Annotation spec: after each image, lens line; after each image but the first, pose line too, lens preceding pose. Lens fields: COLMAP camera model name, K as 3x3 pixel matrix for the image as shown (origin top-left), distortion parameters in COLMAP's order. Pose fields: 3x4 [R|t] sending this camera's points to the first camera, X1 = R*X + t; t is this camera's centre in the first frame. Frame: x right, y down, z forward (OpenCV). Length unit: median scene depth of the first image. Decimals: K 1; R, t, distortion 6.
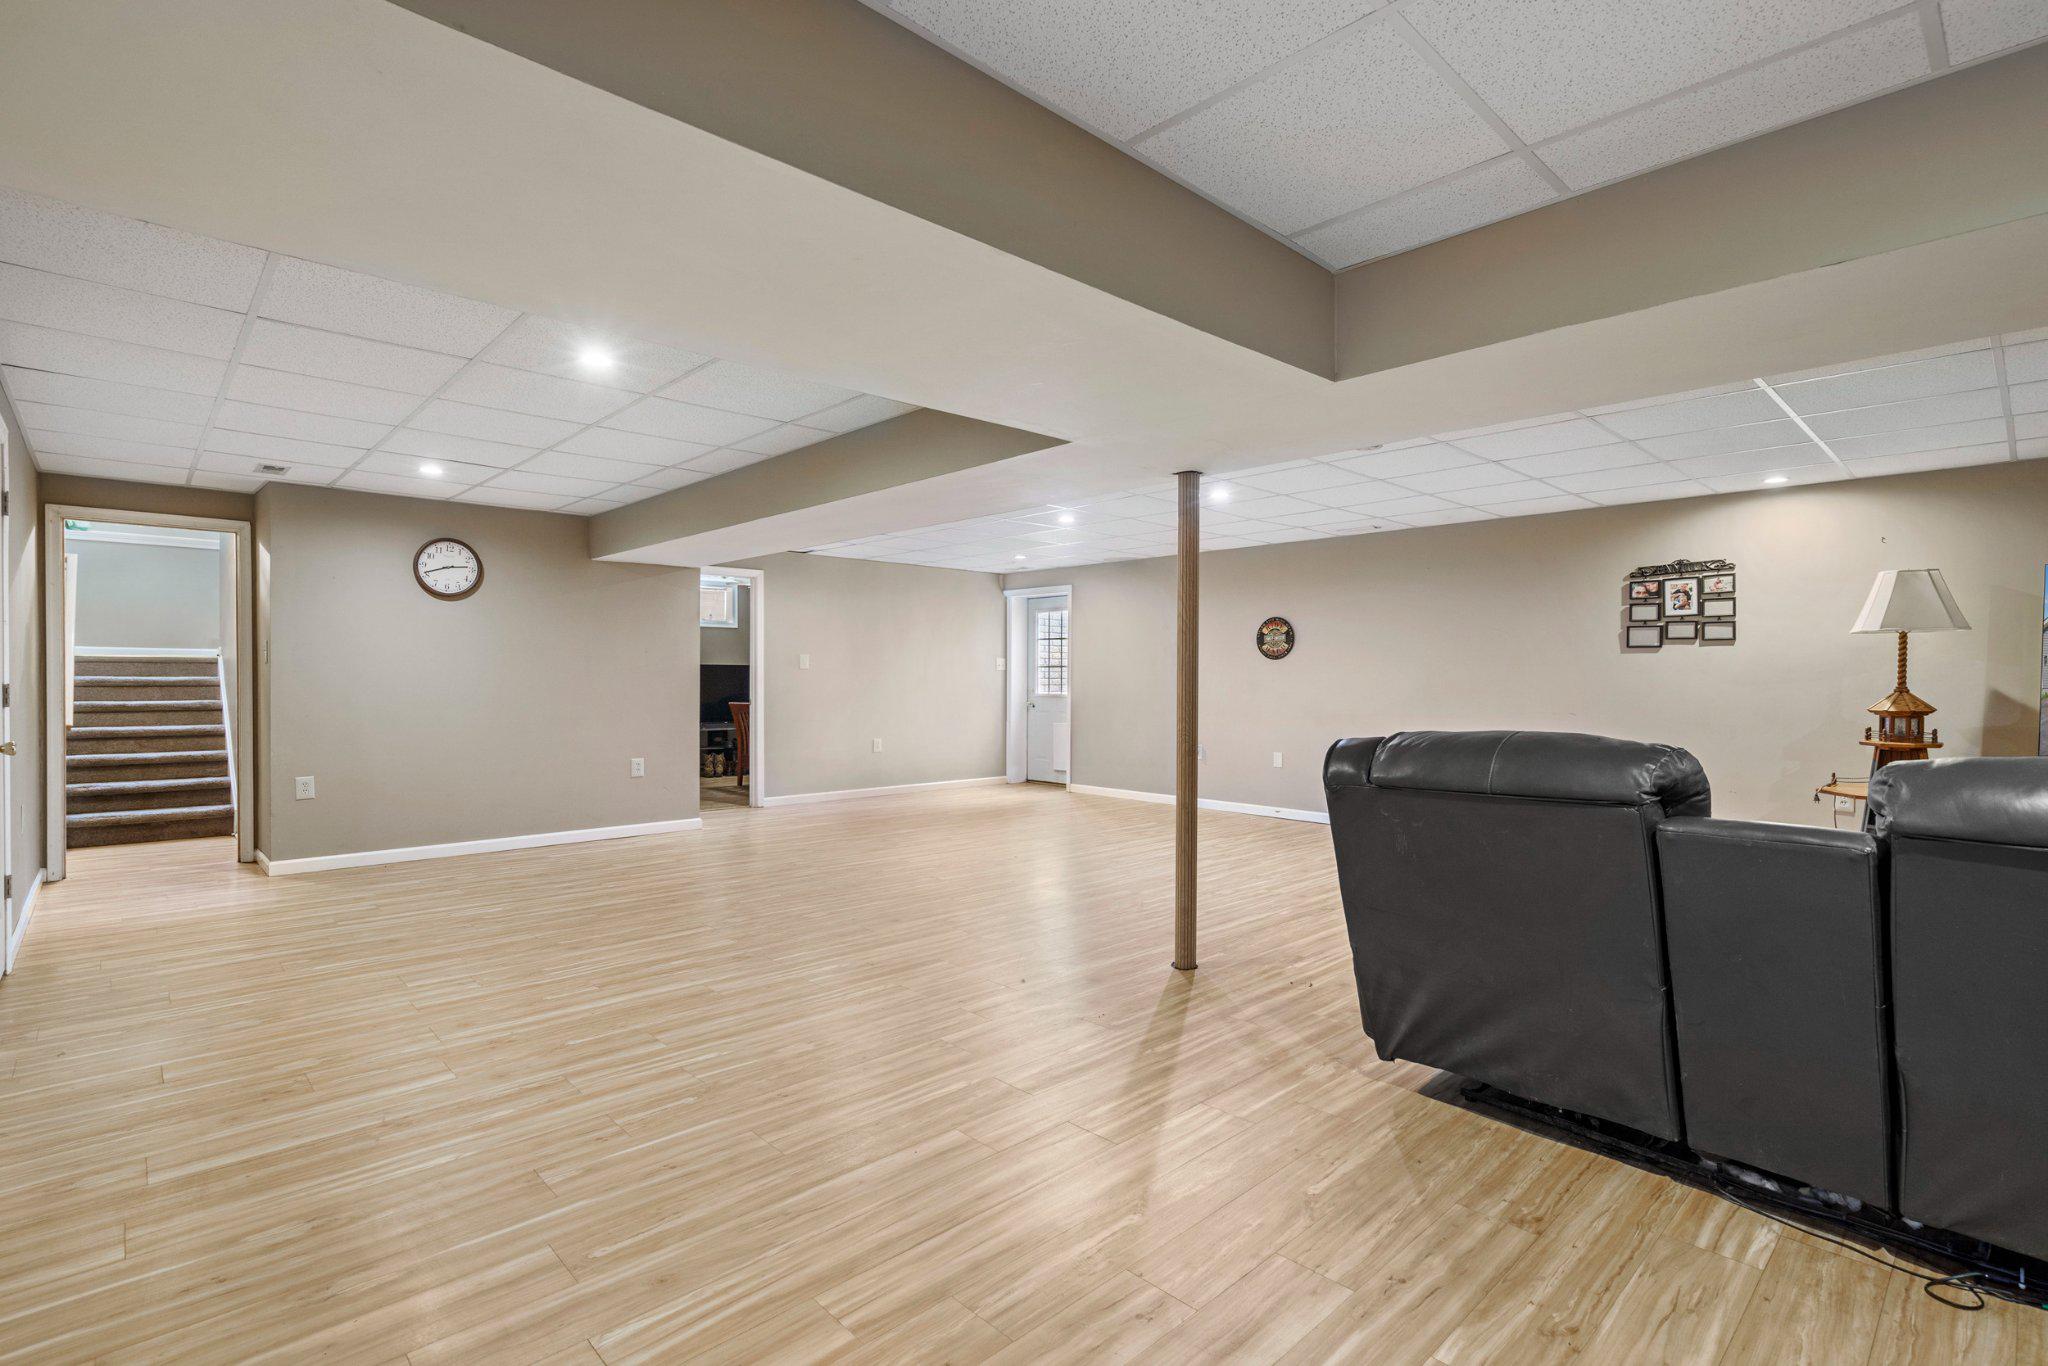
lens RADIAL K [[963.6, 0, 1029.6], [0, 963.6, 671.5], [0, 0, 1]] dist [0.000166, 0.000293]
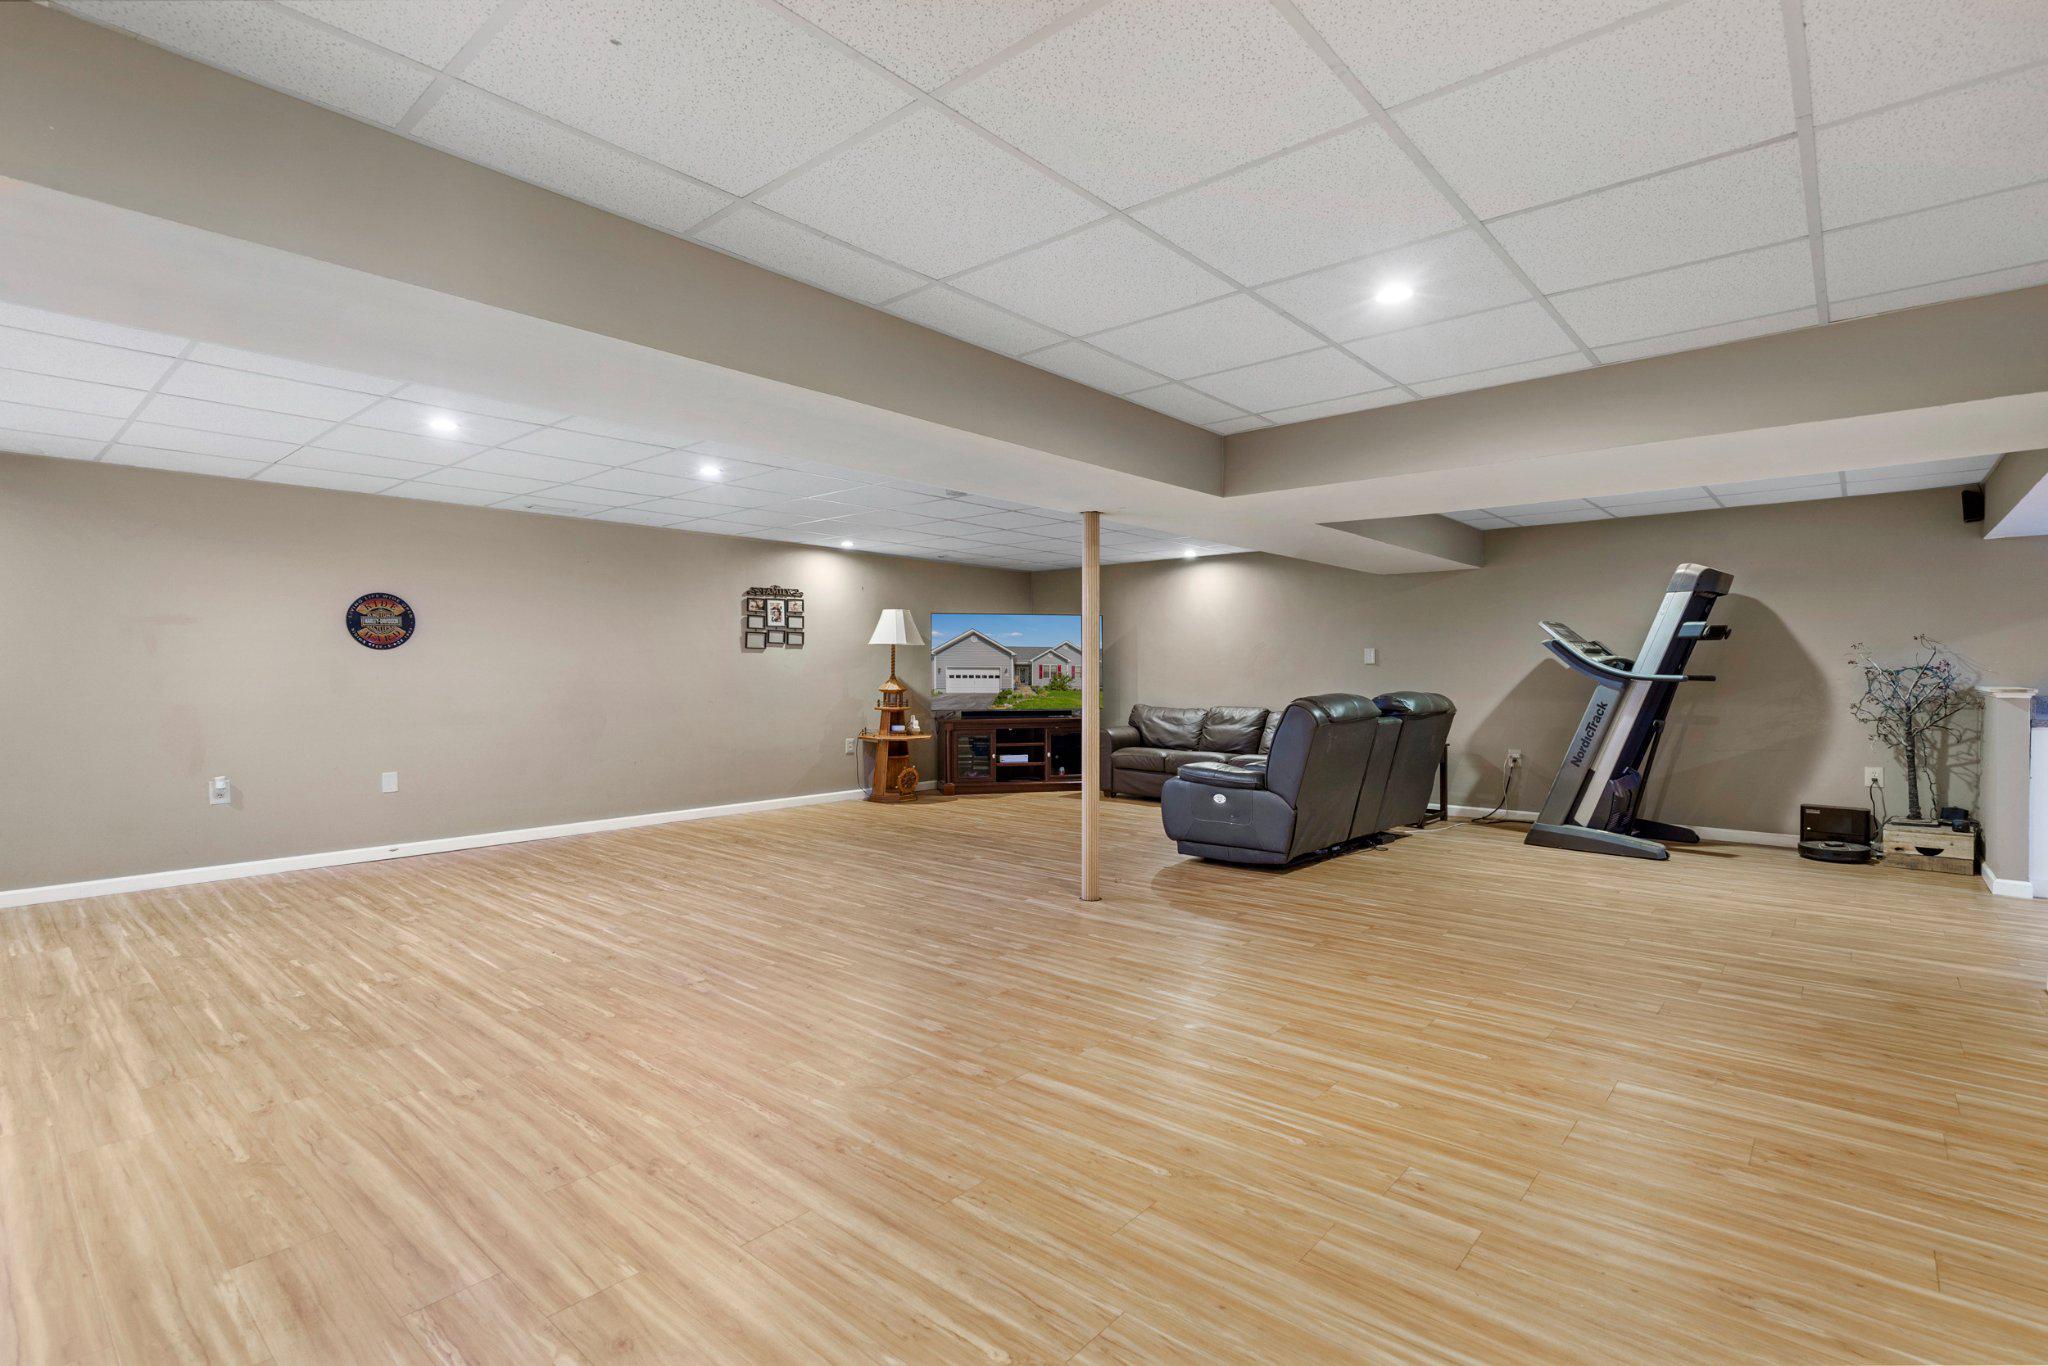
lens RADIAL K [[921.0, 0, 1017.4], [0, 921.0, 692.8], [0, 0, 1]] dist [-0.004157, -0.000657]
pose [[-0.072415, -0.026057, 0.997034, -0.948747], [-0.002553, 0.999660, 0.025940, 0.002824], [-0.997371, -0.000667, -0.072457, 1.082128]]
